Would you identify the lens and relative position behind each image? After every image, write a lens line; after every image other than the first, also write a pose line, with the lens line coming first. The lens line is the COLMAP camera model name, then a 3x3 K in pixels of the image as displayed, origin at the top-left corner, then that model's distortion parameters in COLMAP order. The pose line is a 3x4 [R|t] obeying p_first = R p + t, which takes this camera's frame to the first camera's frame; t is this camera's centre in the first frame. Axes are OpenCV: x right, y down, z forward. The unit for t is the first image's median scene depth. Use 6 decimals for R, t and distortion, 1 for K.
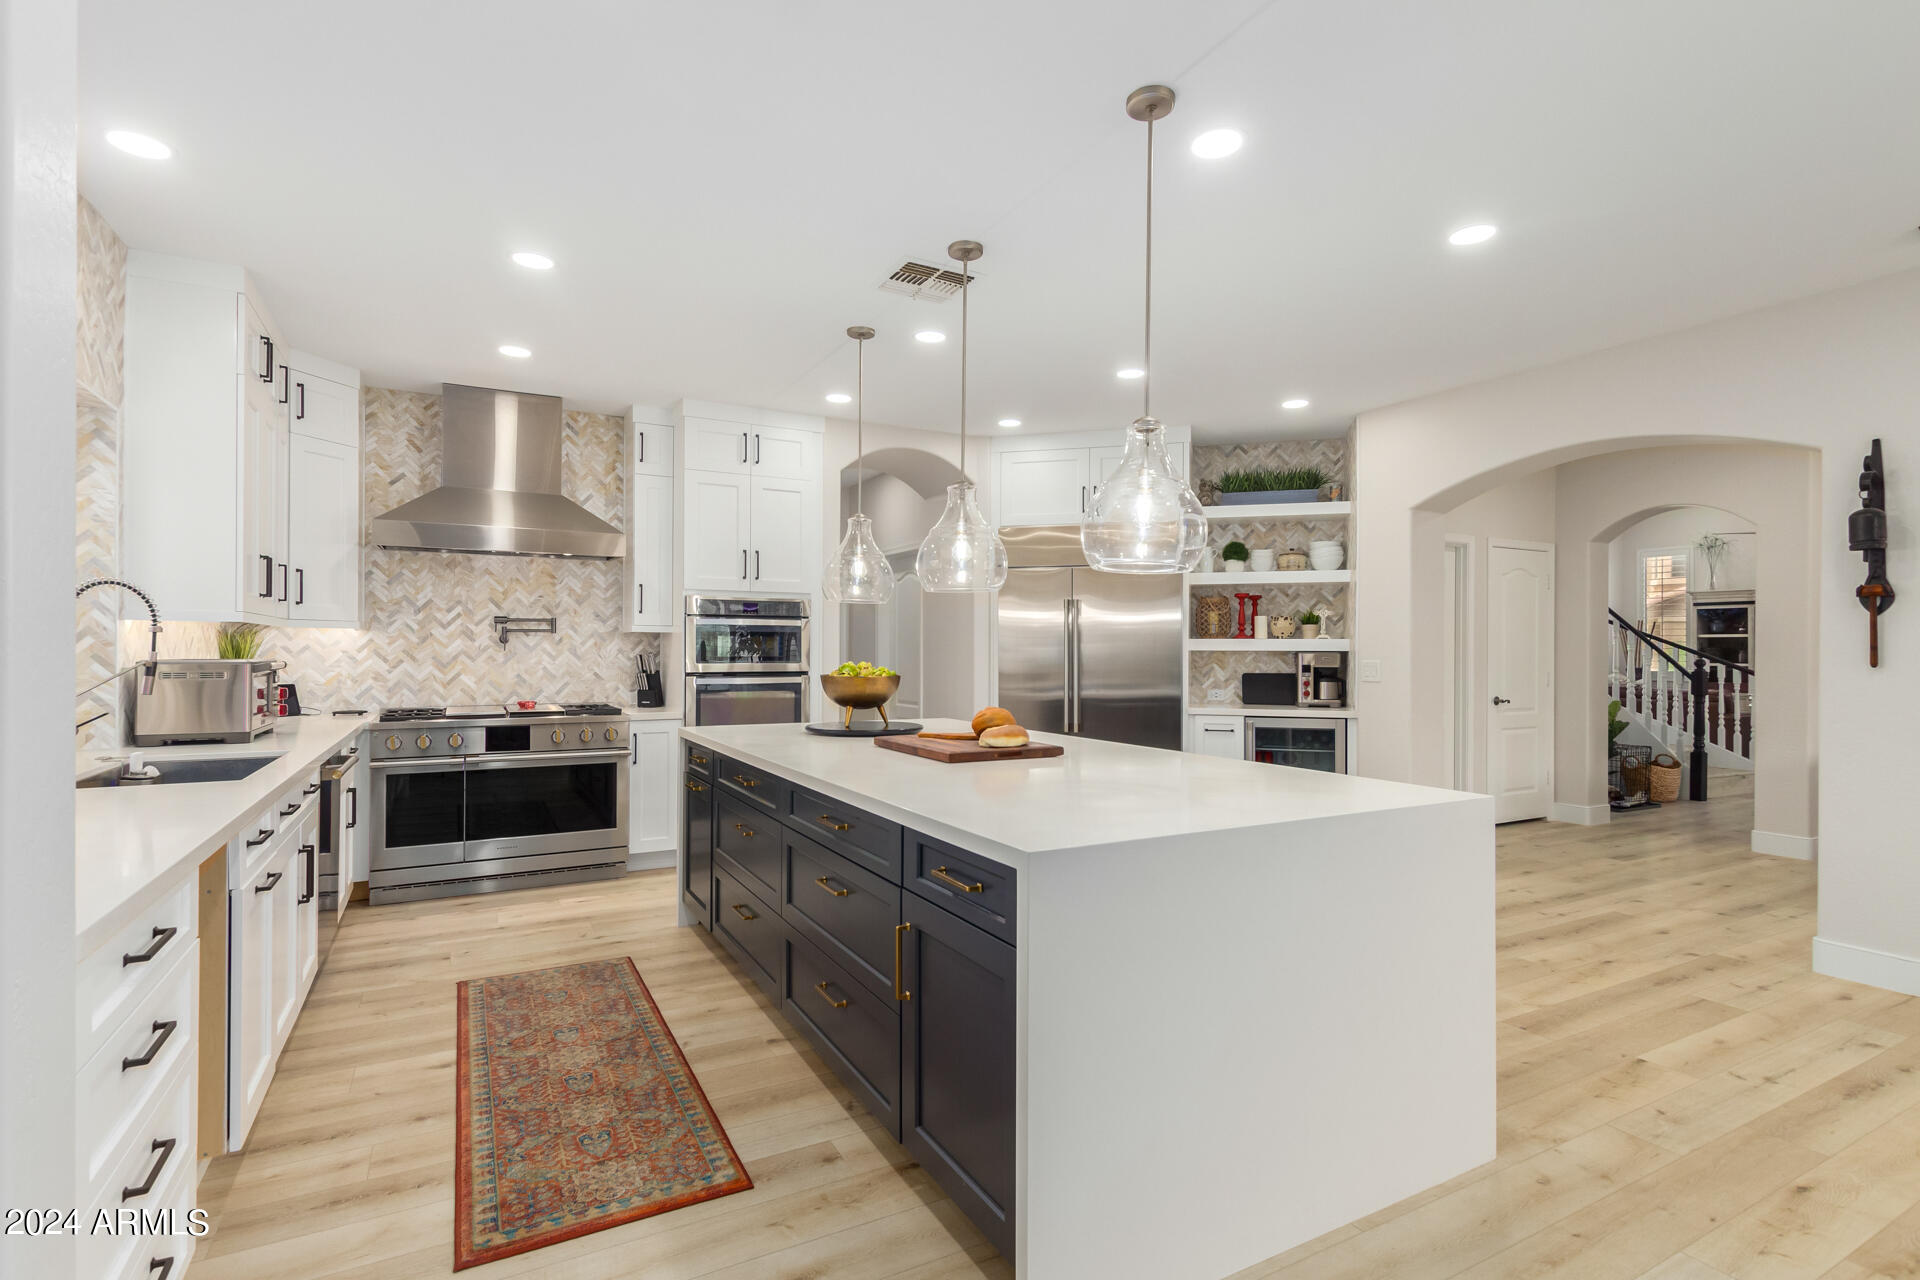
lens RADIAL K [[903.1, 0, 972.6], [0, 903.1, 644.2], [0, 0, 1]] dist [-0.000776, 0.000131]
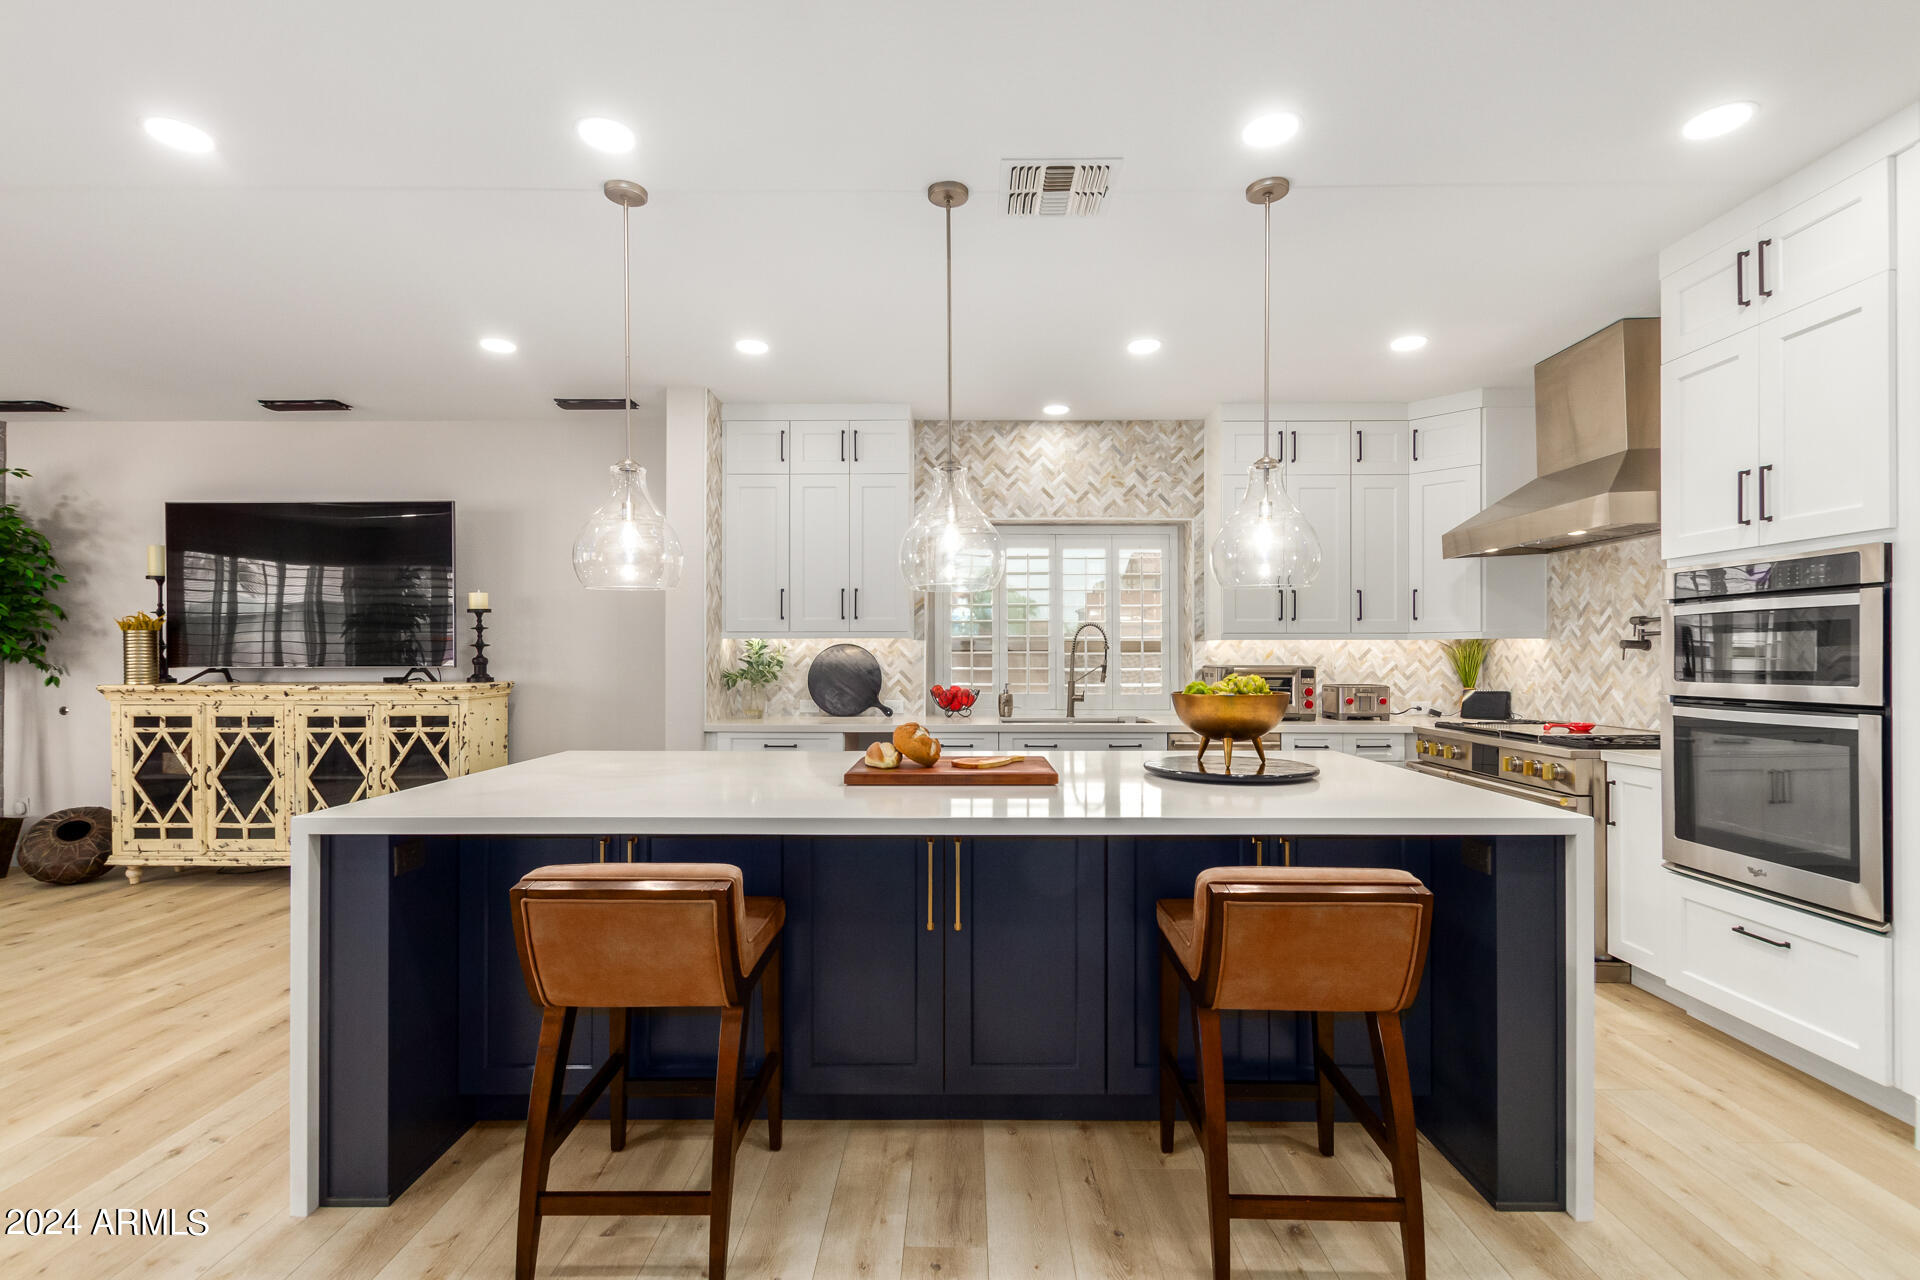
lens RADIAL K [[903.1, 0, 970.8], [0, 903.1, 646.9], [0, 0, 1]] dist [-0.000776, 0.000131]
pose [[-0.496760, -0.015490, -0.867750, 0.456614], [0.001143, 0.999828, -0.018502, 0.009943], [0.867887, -0.010183, -0.496657, 0.906279]]
